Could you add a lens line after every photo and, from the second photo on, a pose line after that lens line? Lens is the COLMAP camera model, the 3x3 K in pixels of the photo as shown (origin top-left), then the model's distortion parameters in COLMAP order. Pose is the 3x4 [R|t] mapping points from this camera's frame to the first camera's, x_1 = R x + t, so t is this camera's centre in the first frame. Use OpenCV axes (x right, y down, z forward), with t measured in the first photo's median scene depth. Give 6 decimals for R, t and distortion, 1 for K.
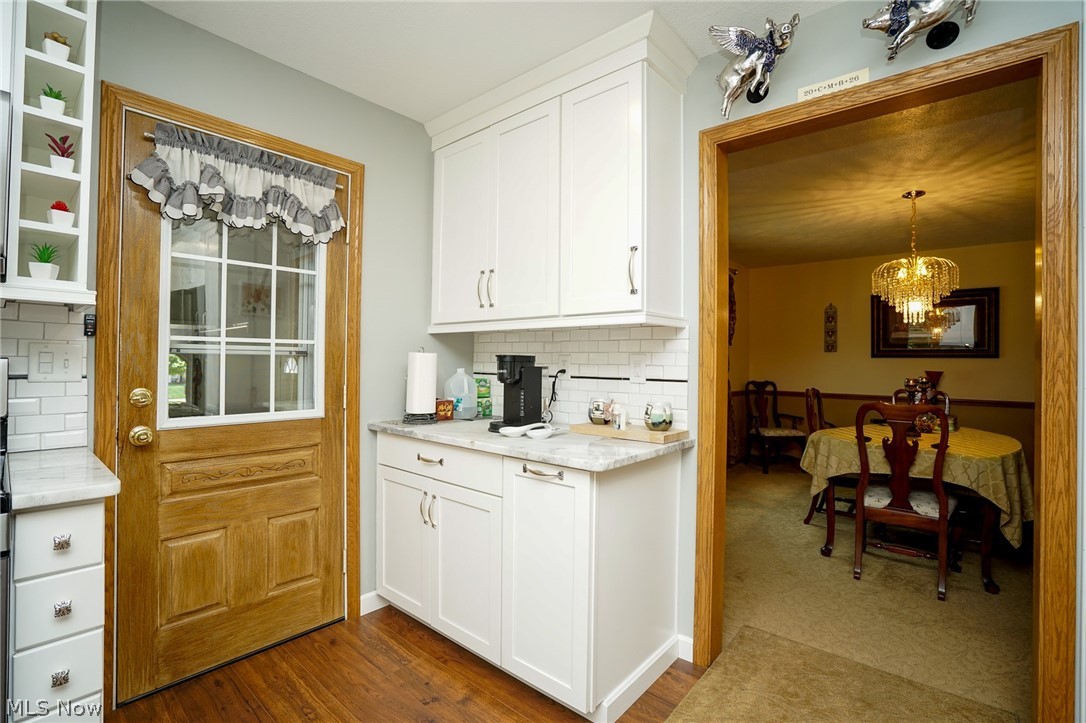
lens RADIAL K [[497.6, 0, 546.2], [0, 497.6, 357.6], [0, 0, 1]] dist [-0.061978, 0.022437]
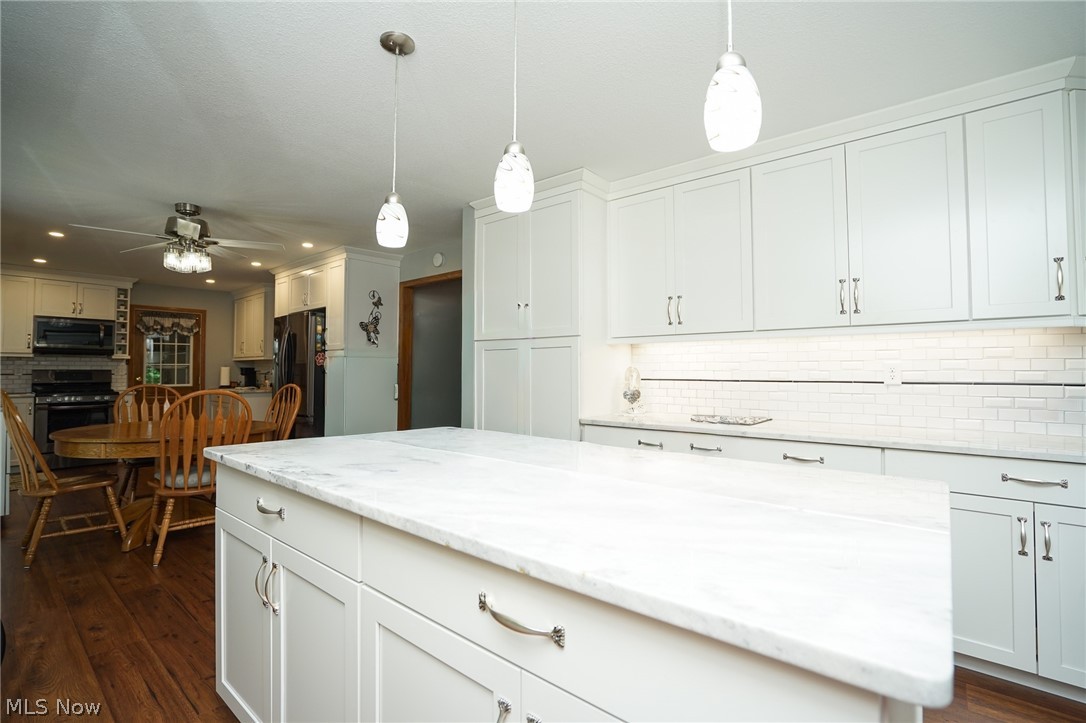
lens RADIAL K [[497.6, 0, 546.2], [0, 497.6, 357.6], [0, 0, 1]] dist [-0.061978, 0.022437]
pose [[0.999823, -0.013617, 0.012951, 2.172941], [0.013819, 0.999782, -0.015673, 0.008867], [-0.012735, 0.015849, 0.999793, -2.656182]]
